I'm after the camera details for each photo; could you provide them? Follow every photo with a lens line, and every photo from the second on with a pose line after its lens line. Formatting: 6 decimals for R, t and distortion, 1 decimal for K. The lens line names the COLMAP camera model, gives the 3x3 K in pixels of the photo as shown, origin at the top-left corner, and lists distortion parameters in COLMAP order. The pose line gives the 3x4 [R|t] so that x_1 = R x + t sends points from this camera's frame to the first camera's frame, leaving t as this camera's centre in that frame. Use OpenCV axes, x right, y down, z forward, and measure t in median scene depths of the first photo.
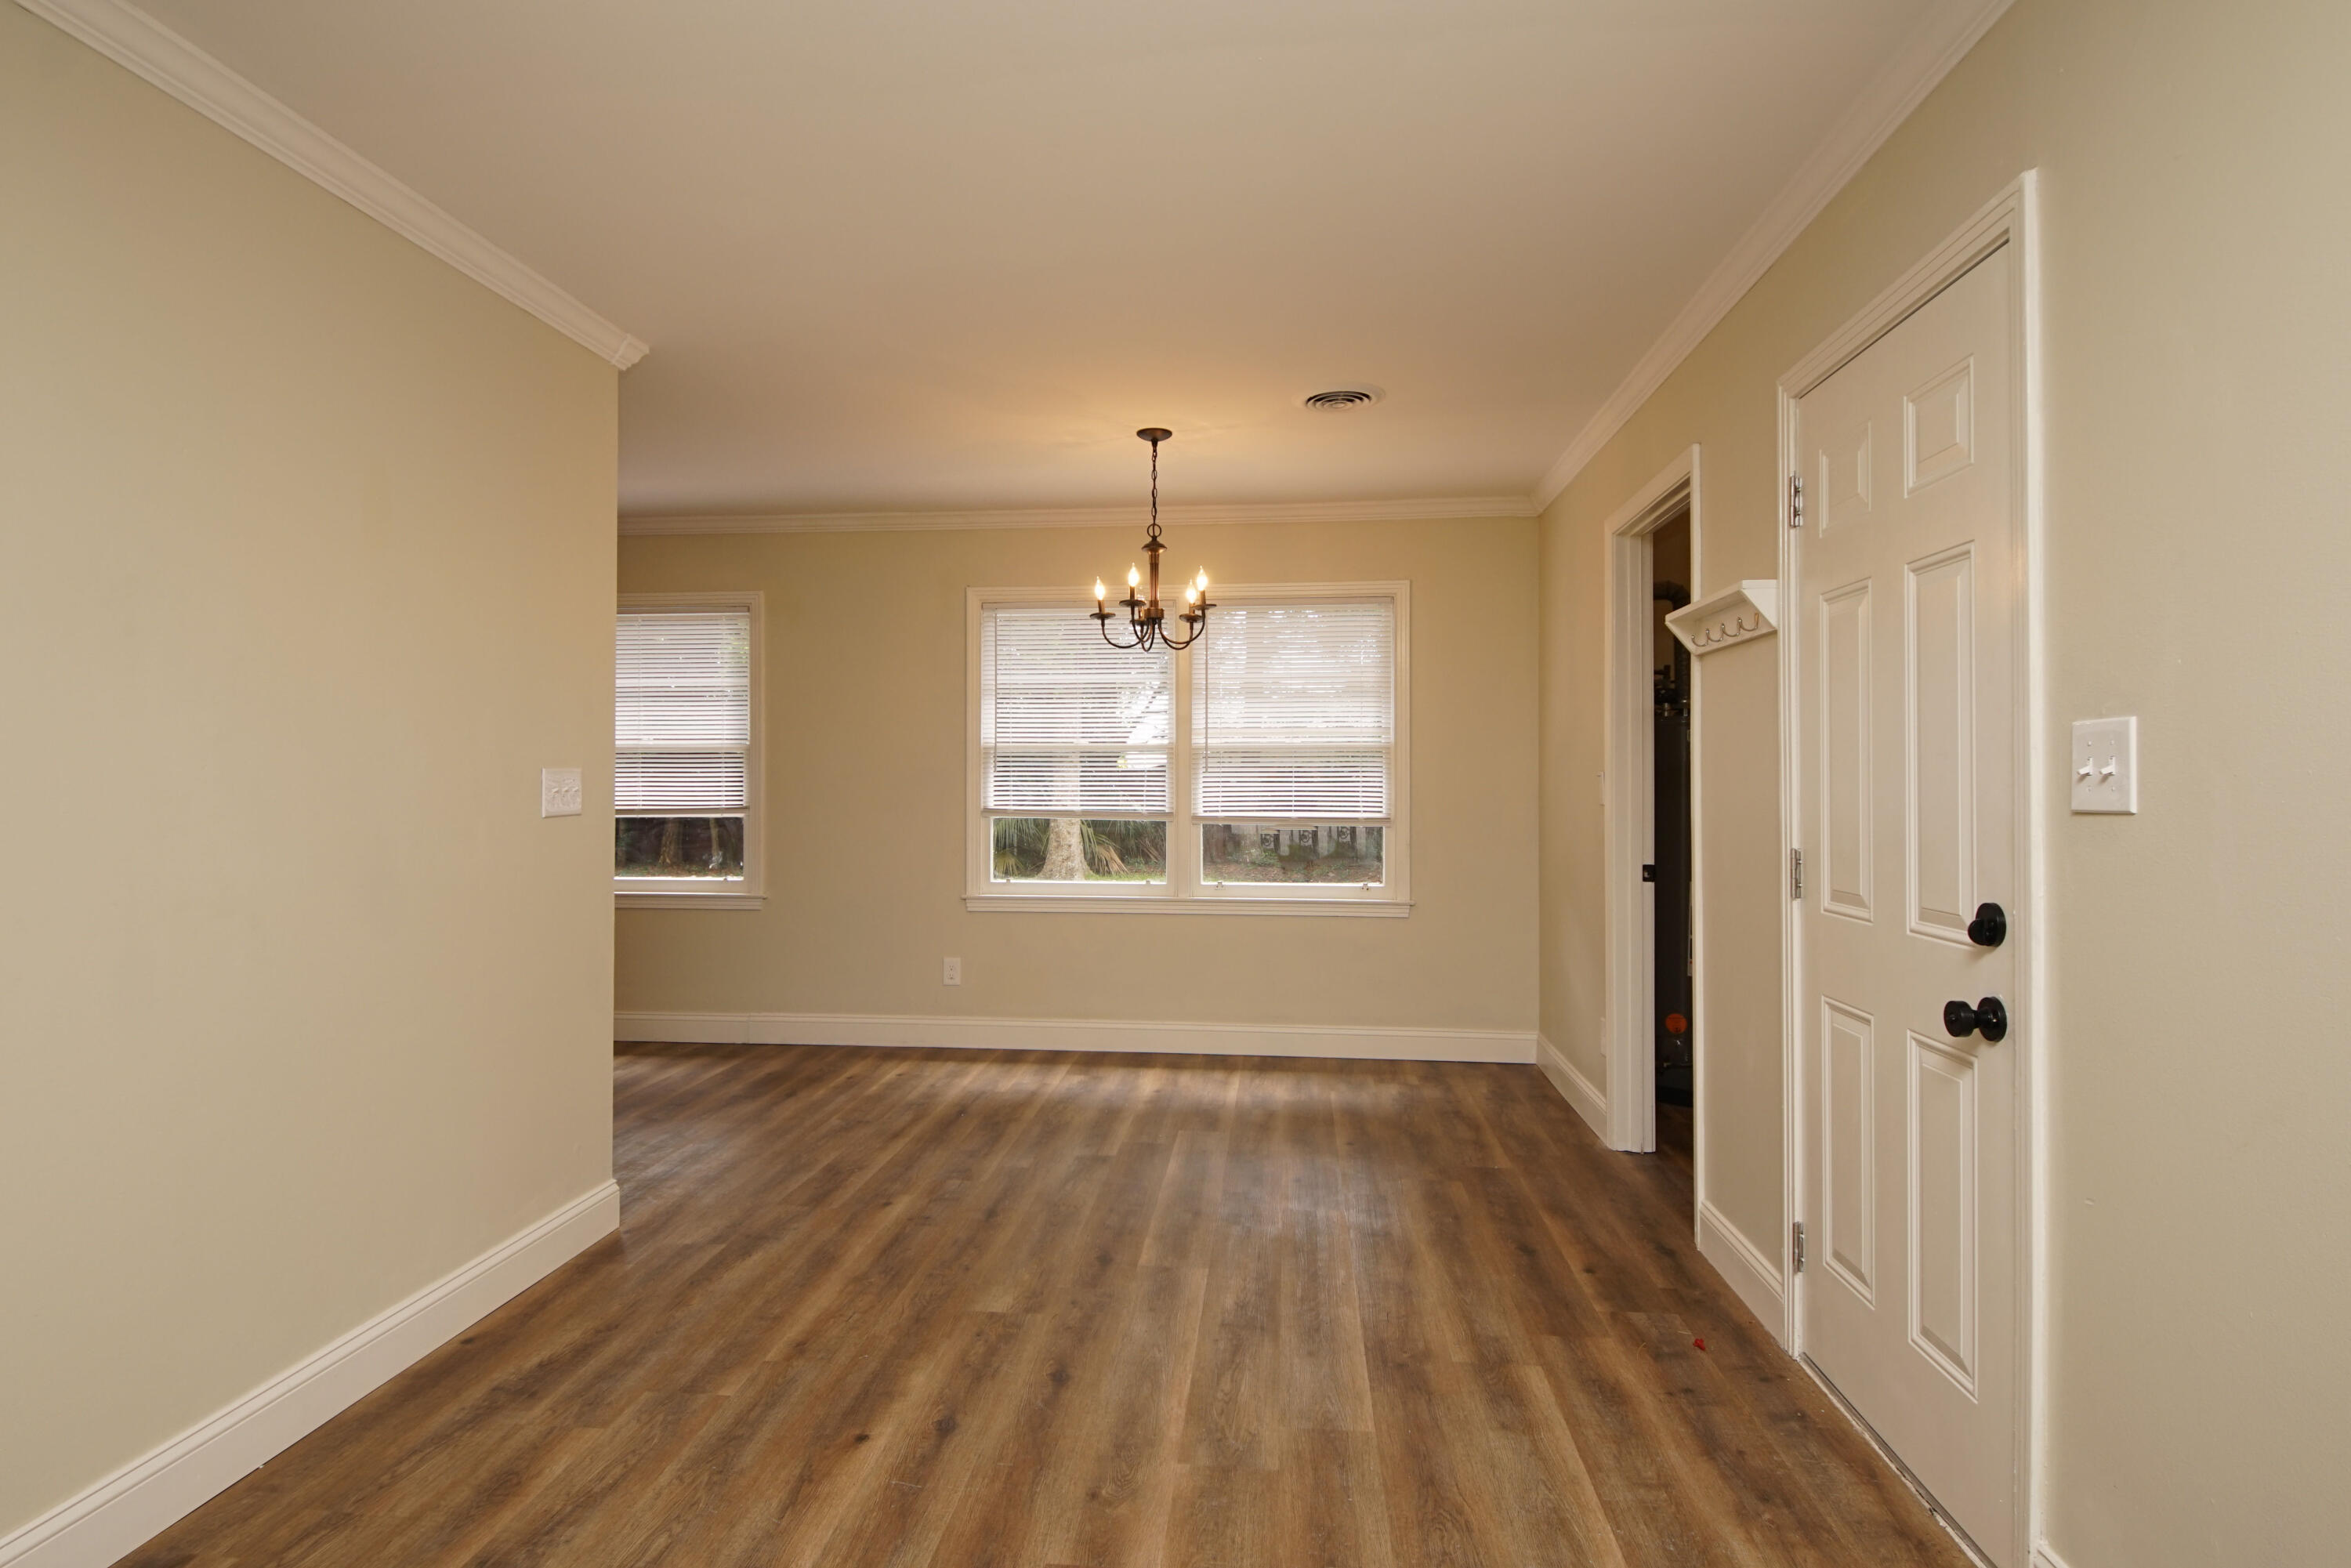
lens RADIAL K [[1263.7, 0, 1140.5], [0, 1263.7, 766.3], [0, 0, 1]] dist [0.022410, -0.023570]
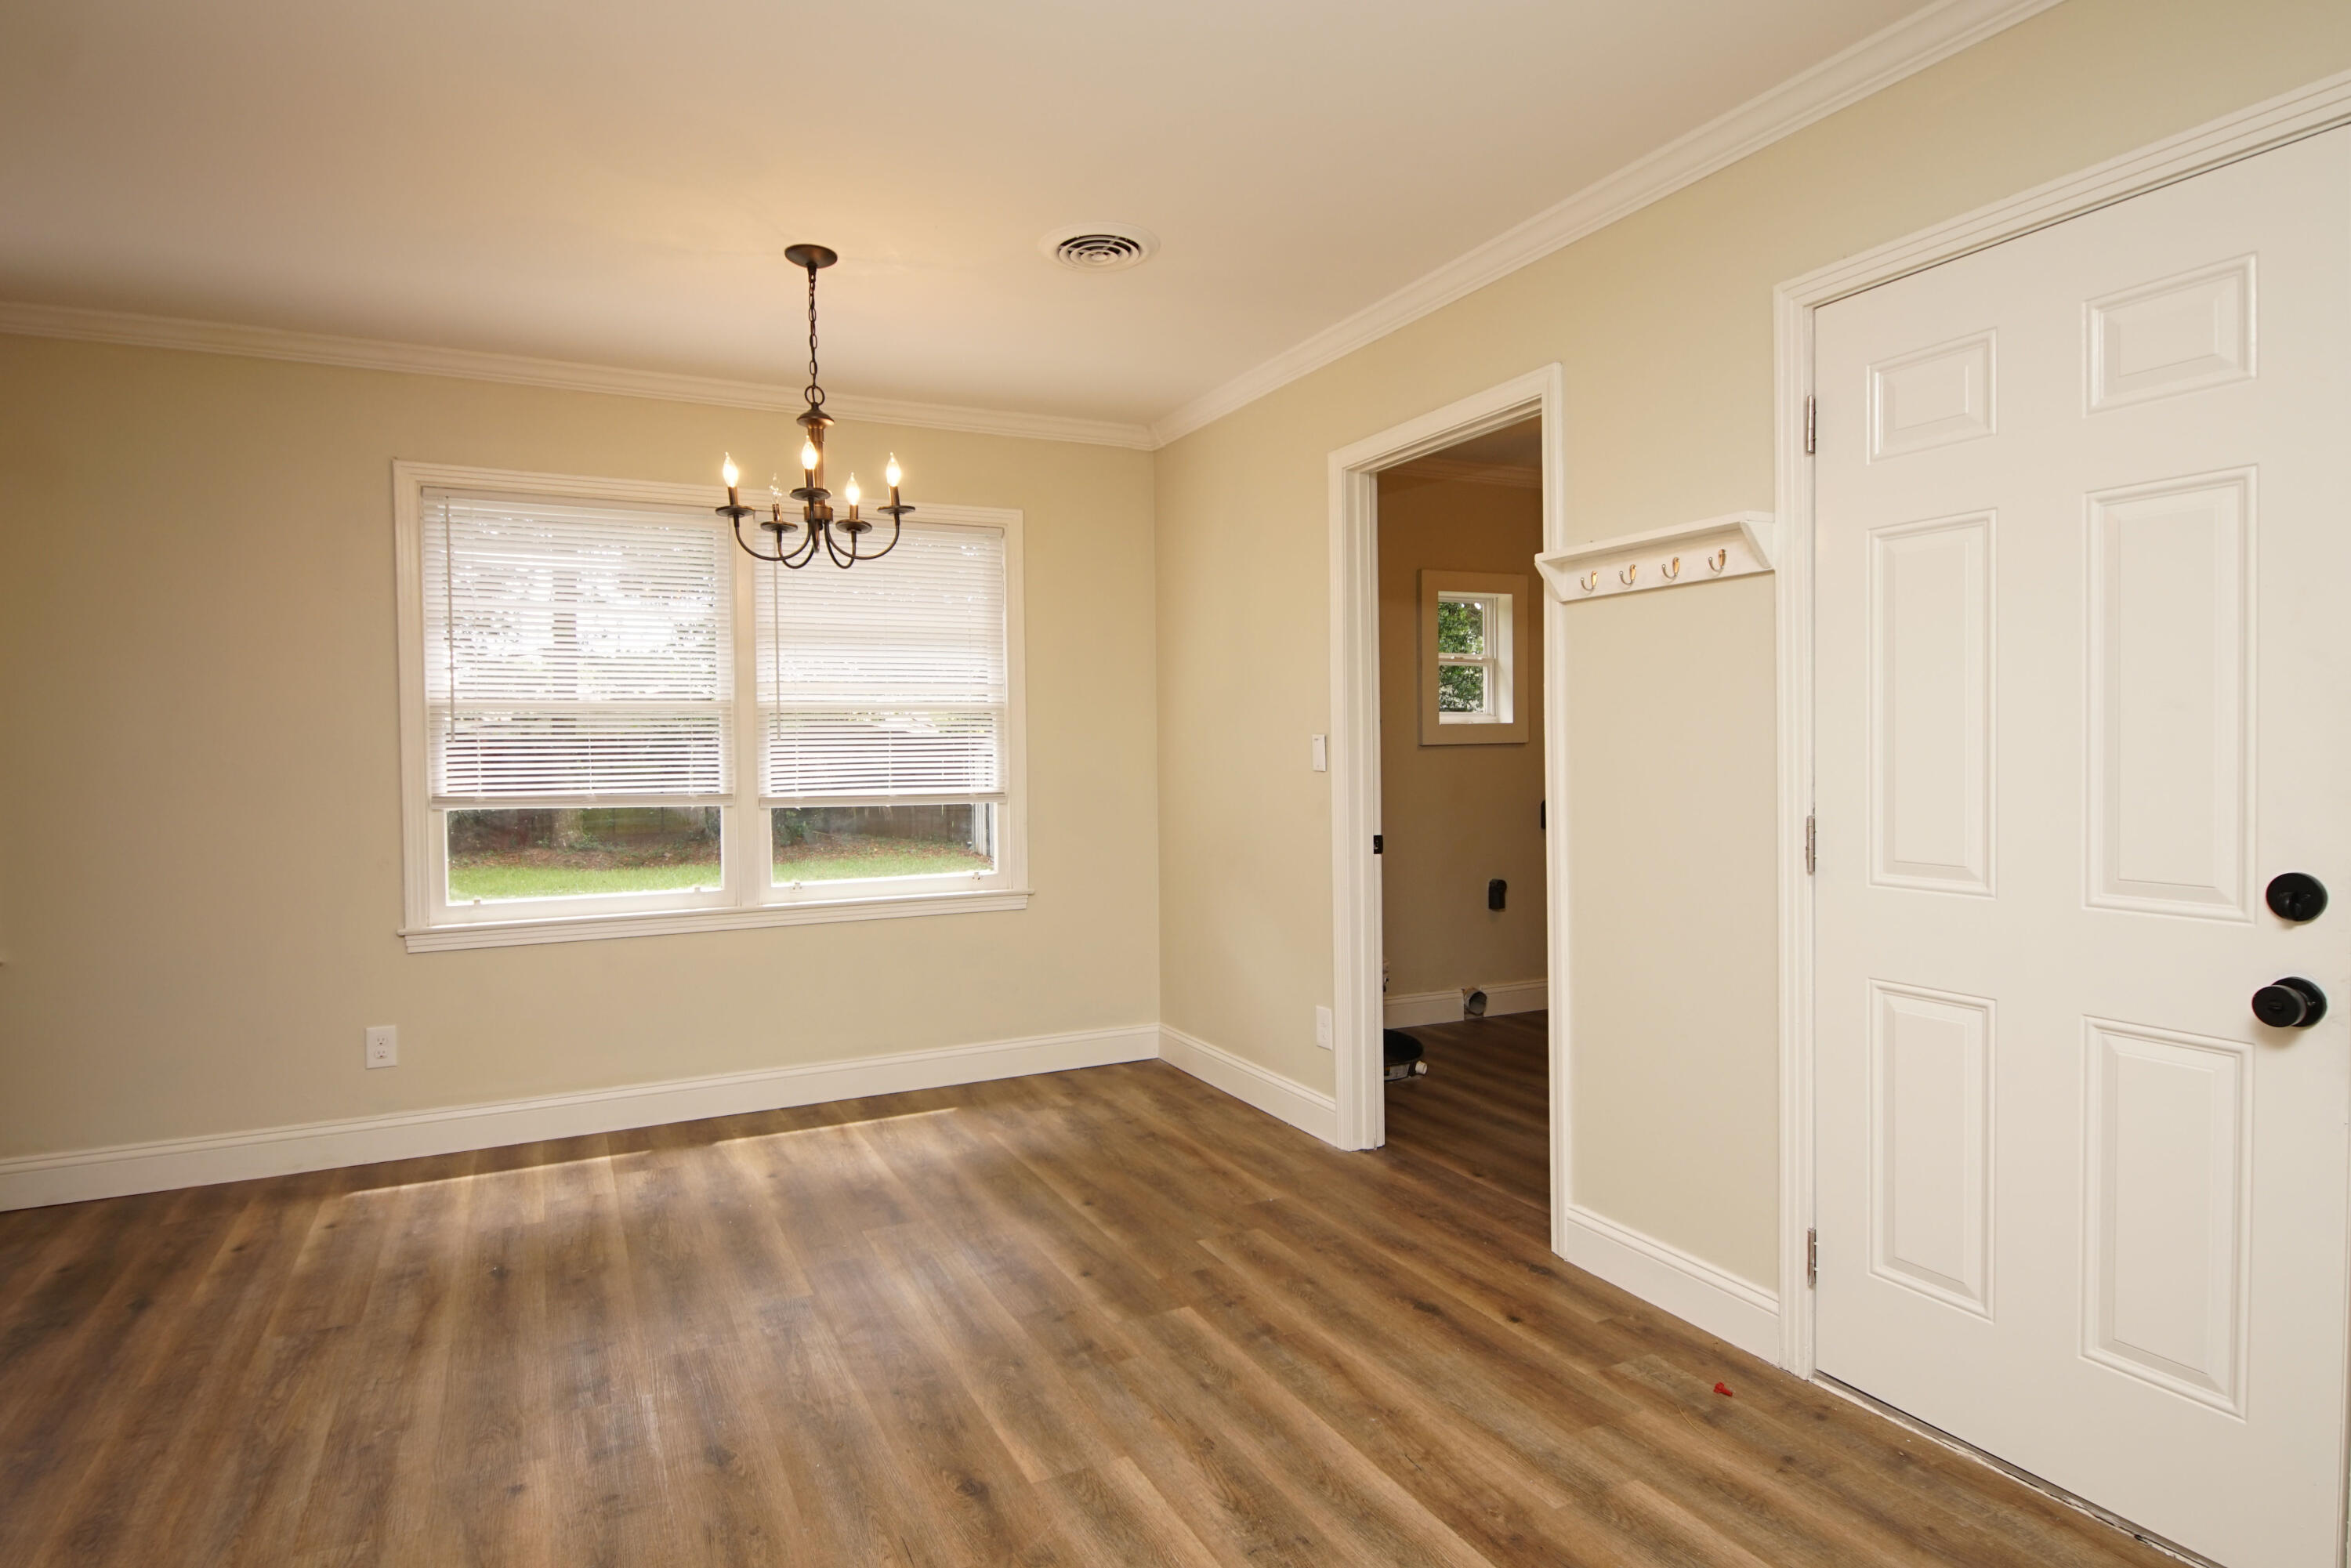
lens RADIAL K [[1263.7, 0, 1151.0], [0, 1263.7, 771.2], [0, 0, 1]] dist [0.022410, -0.023570]
pose [[0.842447, -0.022406, 0.538313, -0.216884], [0.006568, 0.999488, 0.031322, 0.001569], [-0.538739, -0.022852, 0.842163, 0.304360]]
